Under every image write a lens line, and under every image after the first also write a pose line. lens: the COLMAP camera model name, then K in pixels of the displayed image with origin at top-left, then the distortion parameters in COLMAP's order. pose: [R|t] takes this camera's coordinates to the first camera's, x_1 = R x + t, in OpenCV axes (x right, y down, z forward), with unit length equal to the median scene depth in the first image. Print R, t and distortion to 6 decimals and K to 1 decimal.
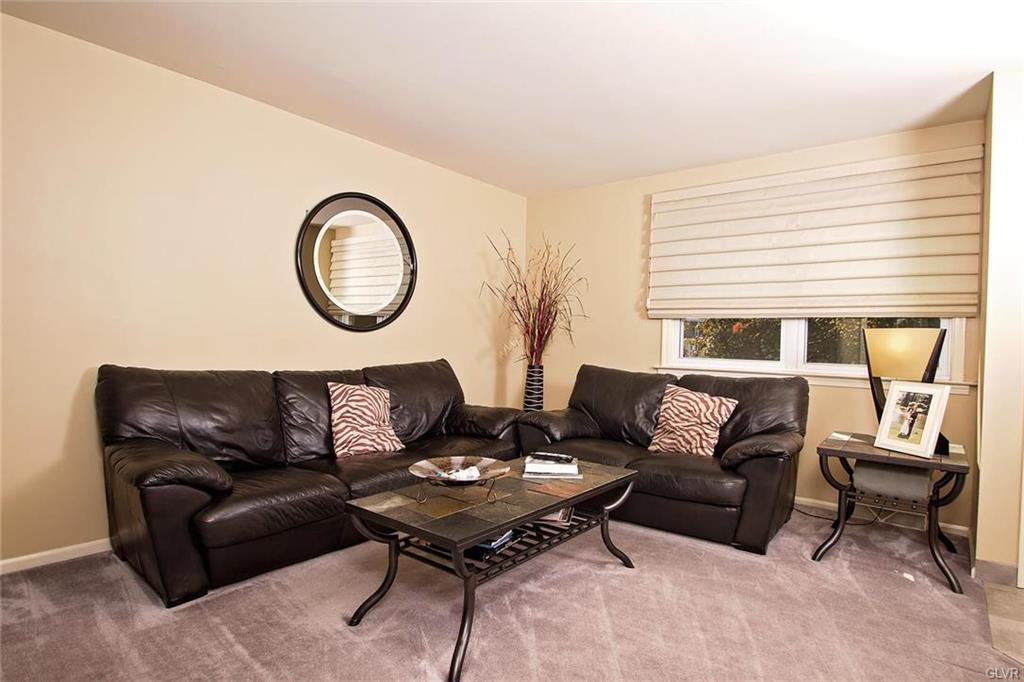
lens RADIAL K [[557.9, 0, 512.0], [0, 557.9, 341.0], [0, 0, 1]] dist [0.000262, 0.000041]
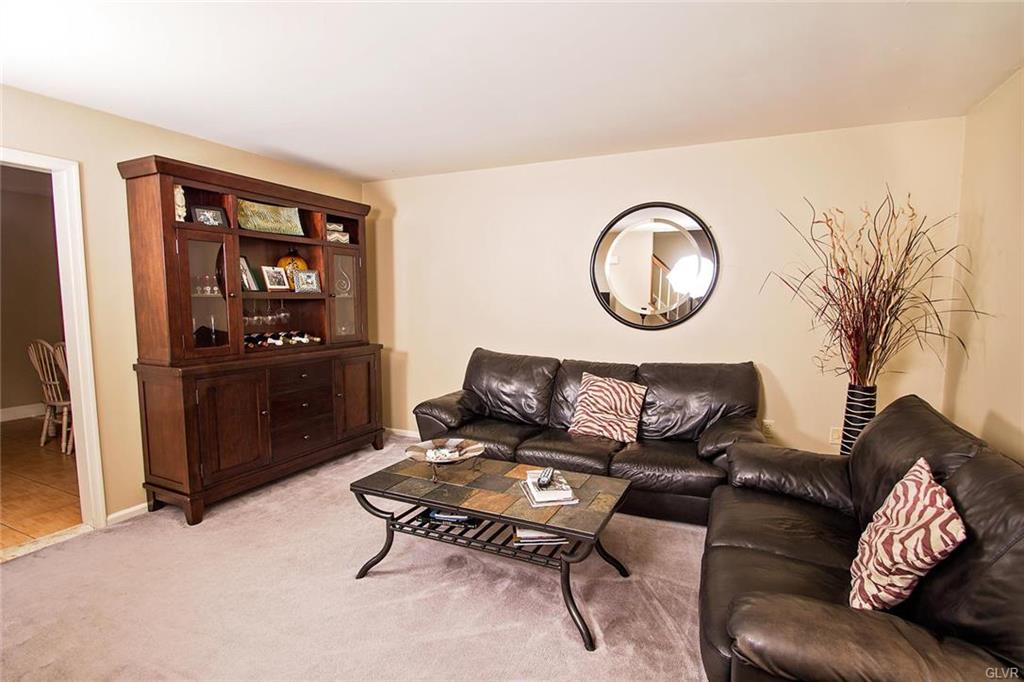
lens RADIAL K [[473.0, 0, 512.0], [0, 473.0, 341.0], [0, 0, 1]] dist [-0.000742, -0.000109]
pose [[0.239755, 0.056829, -0.969169, 0.660103], [0.002066, 0.998253, 0.059046, -0.059504], [0.970831, -0.016159, 0.239218, 0.592060]]
